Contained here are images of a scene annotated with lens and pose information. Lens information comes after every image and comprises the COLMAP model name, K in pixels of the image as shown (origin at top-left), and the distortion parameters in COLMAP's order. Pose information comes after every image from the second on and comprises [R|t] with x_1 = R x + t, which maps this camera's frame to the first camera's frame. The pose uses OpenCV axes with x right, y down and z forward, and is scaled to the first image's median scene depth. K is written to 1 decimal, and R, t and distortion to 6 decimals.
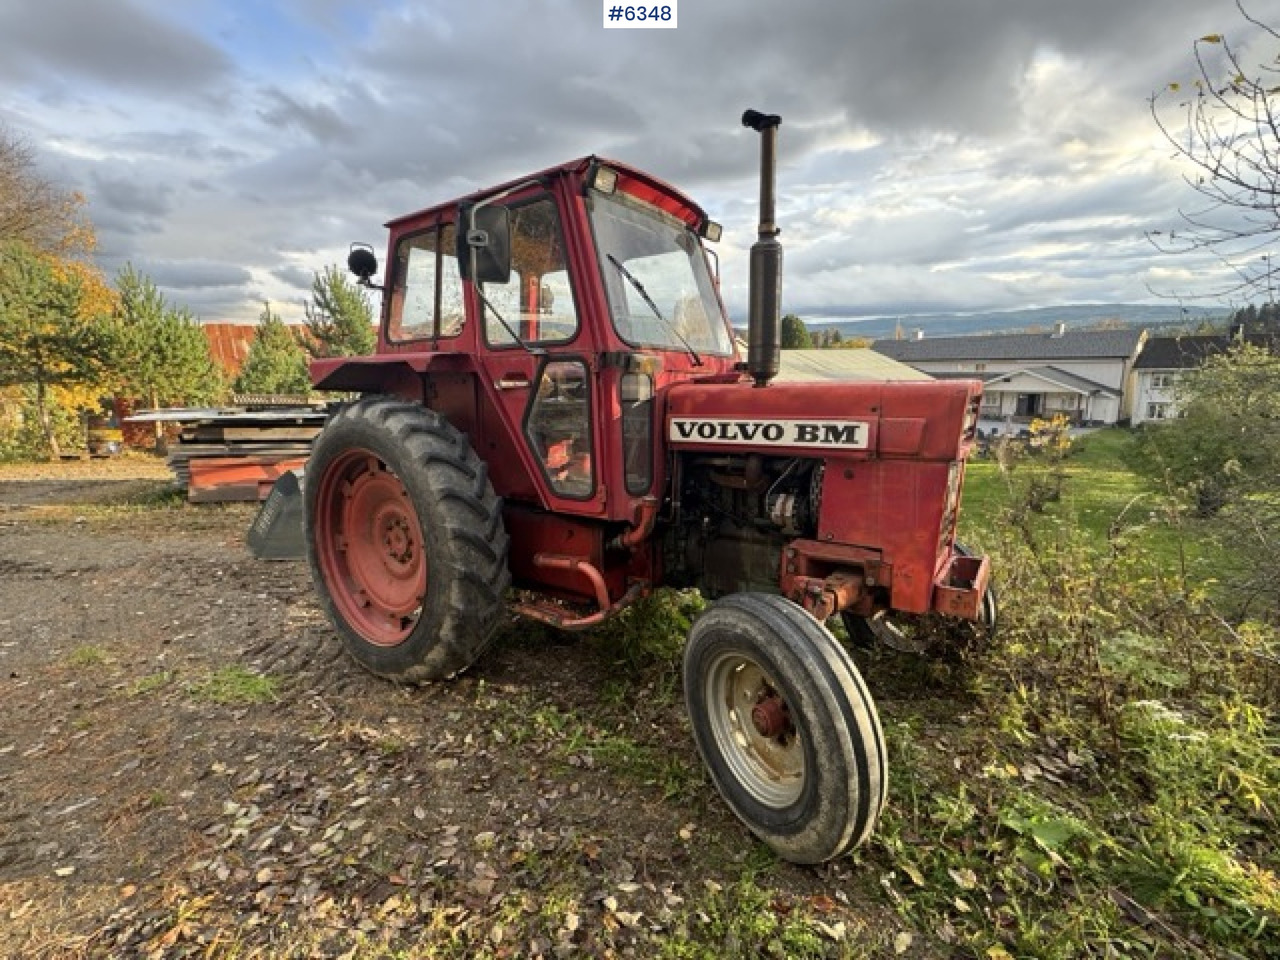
lens RADIAL K [[582.2, 0, 640.0], [0, 582.2, 480.0], [0, 0, 1]] dist [0.000485, -0.000275]
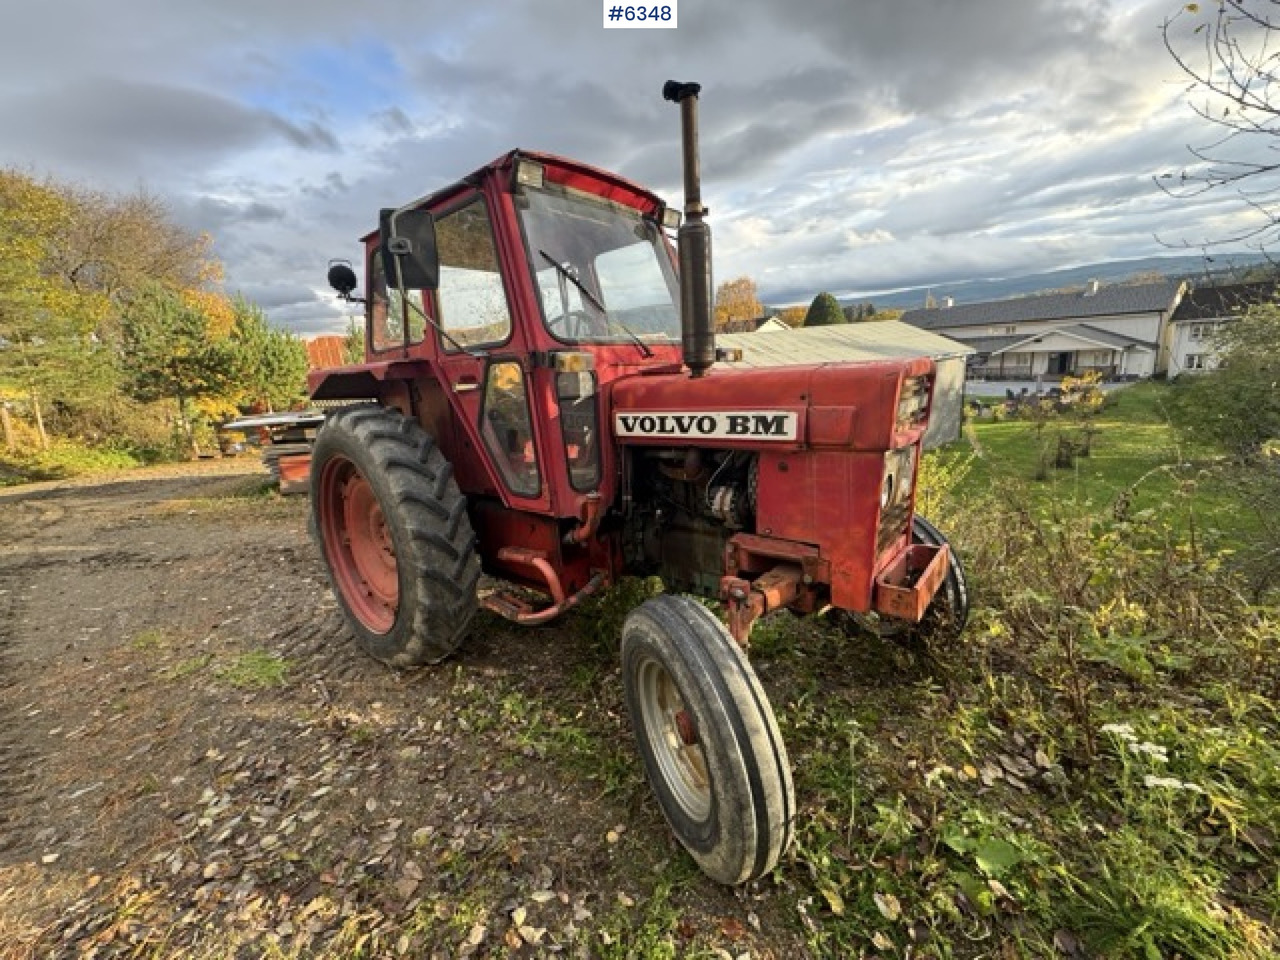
lens RADIAL K [[511.2, 0, 640.0], [0, 511.2, 480.0], [0, 0, 1]] dist [0.000132, -0.000256]
pose [[0.993909, -0.038085, -0.103410, 0.194467], [0.043653, 0.997686, 0.052119, -0.038132], [0.101185, -0.056316, 0.993272, 0.136639]]
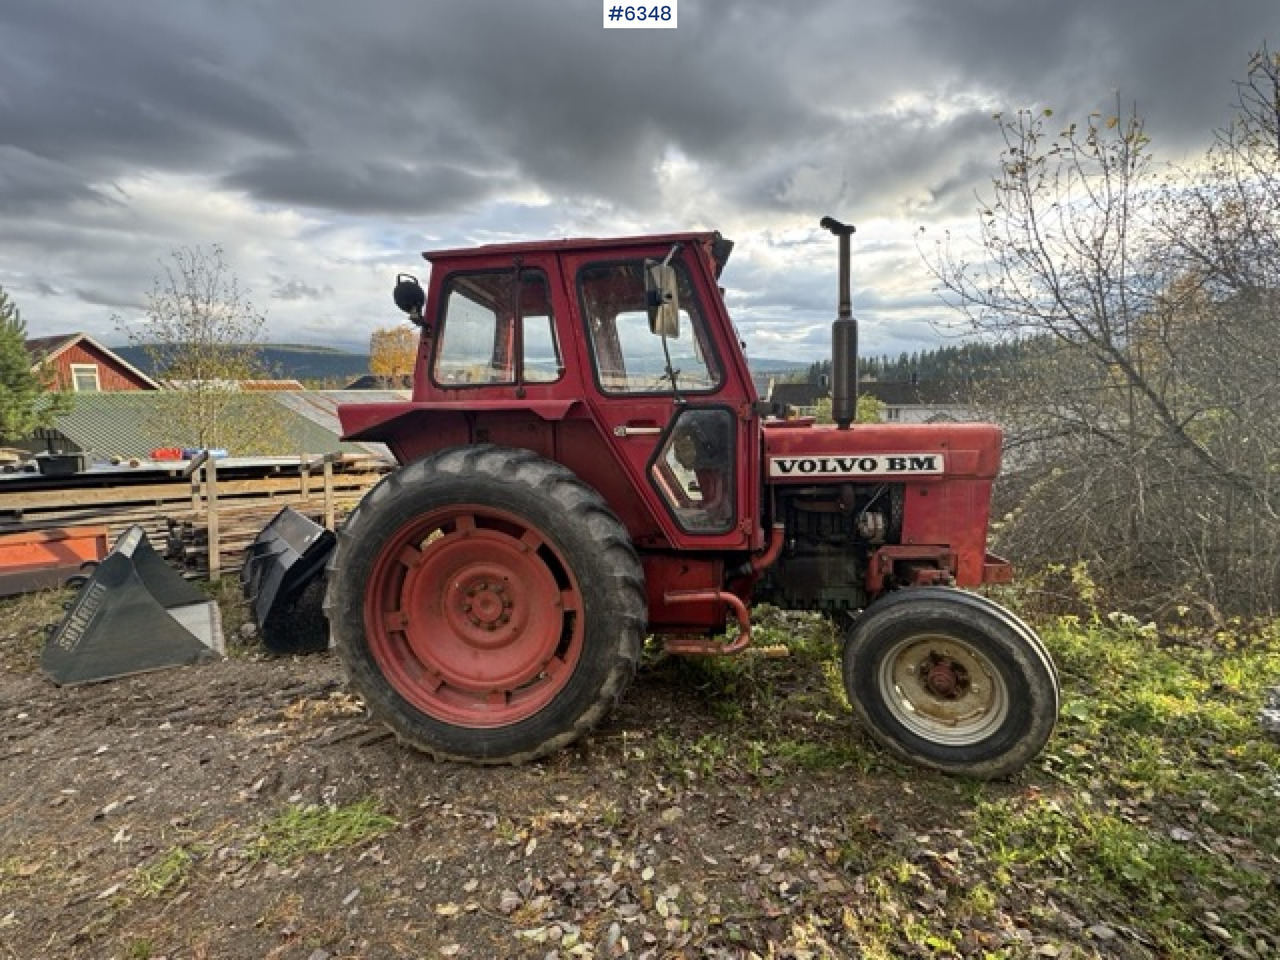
lens RADIAL K [[581.1, 0, 640.0], [0, 581.1, 480.0], [0, 0, 1]] dist [0.001133, 0.000062]
pose [[0.874086, -0.059220, 0.482148, -0.797464], [0.088902, 0.995279, -0.038926, -0.041450], [-0.477567, 0.076888, 0.875225, 0.115526]]
